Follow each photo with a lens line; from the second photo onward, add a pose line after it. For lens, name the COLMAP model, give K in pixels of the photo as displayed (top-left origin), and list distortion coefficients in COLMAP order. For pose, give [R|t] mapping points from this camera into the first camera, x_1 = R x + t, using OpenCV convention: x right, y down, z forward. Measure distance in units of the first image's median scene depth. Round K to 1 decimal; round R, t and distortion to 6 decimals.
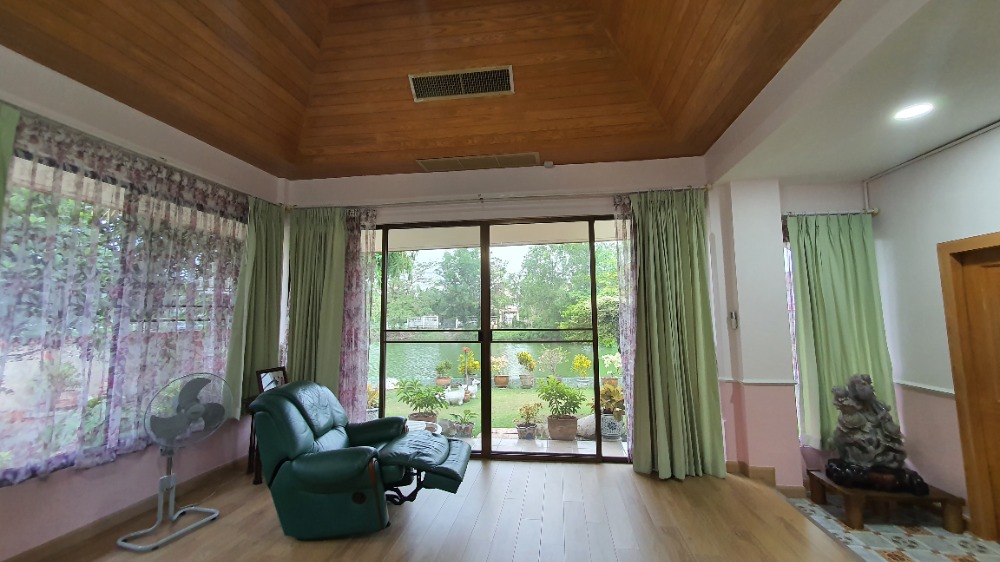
lens RADIAL K [[402.8, 0, 501.9], [0, 402.8, 274.7], [0, 0, 1]] dist [-0.001027, -0.000126]
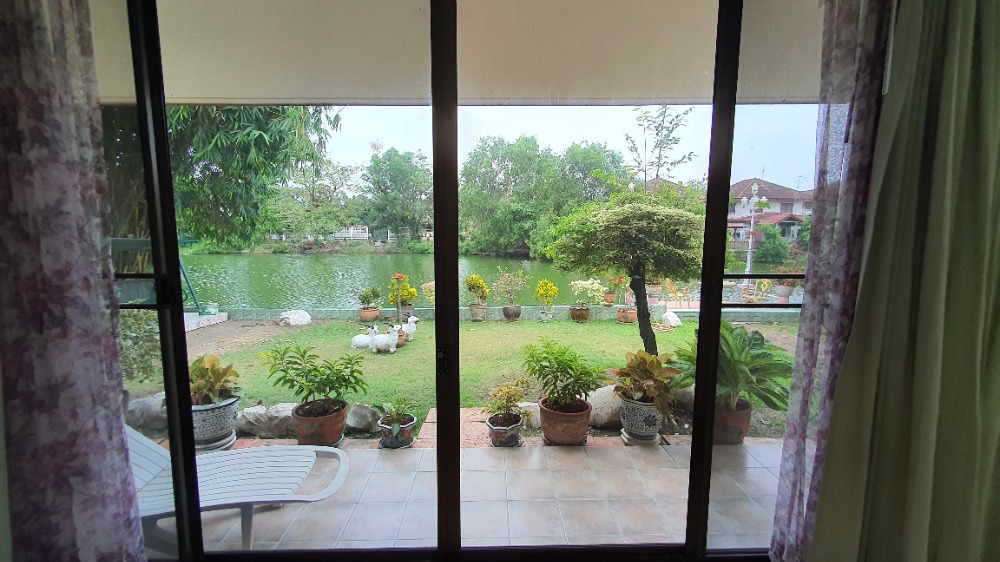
lens RADIAL K [[402.8, 0, 501.9], [0, 402.8, 274.7], [0, 0, 1]] dist [-0.001027, -0.000126]
pose [[0.987129, -0.002726, 0.159901, -0.019235], [-0.031762, 0.976596, 0.212725, 0.020767], [-0.156738, -0.215066, 0.963940, 0.240213]]
